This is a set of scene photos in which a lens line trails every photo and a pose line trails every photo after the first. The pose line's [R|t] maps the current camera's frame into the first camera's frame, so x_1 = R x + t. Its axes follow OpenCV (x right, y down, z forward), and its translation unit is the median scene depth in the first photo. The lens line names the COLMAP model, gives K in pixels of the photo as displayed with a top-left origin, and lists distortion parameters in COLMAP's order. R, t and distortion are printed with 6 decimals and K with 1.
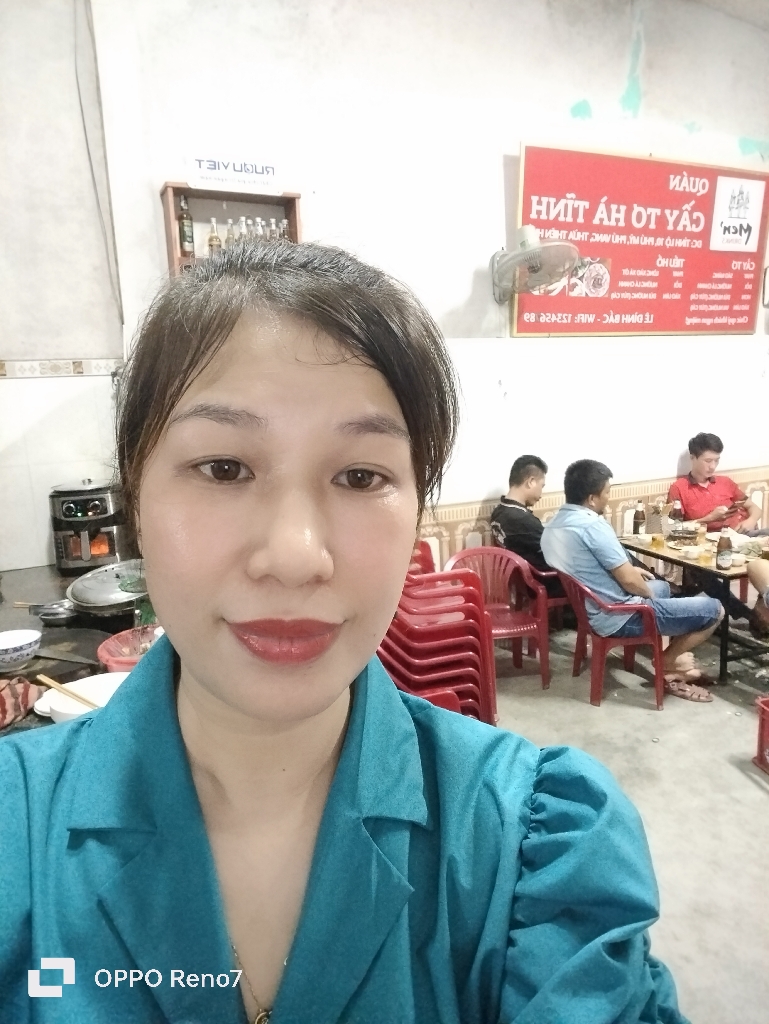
lens RADIAL K [[704.0, 0, 383.6], [0, 704.0, 511.5], [0, 0, 1]] dist [0.008928, -0.008342]
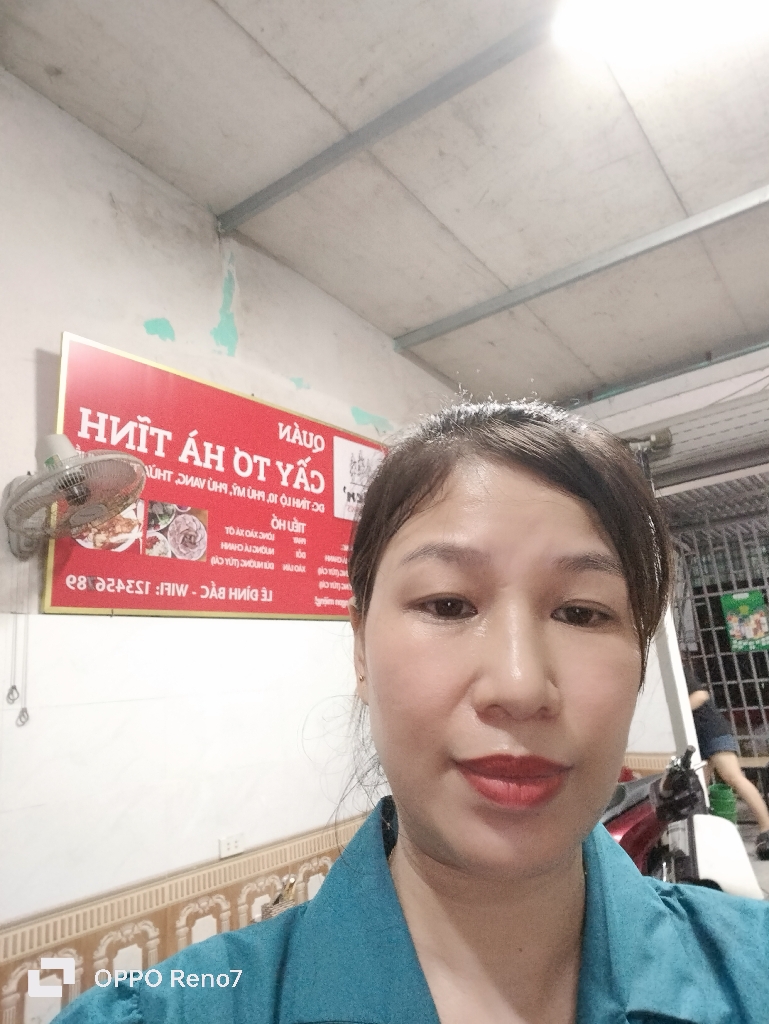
lens RADIAL K [[726.5, 0, 391.9], [0, 726.5, 501.7], [0, 0, 1]] dist [-0.000954, 0.001767]
pose [[0.885383, 0.074688, 0.458822, 0.146432], [0.139248, 0.899075, -0.415059, -0.034673], [-0.443516, 0.431376, 0.785626, 0.329161]]
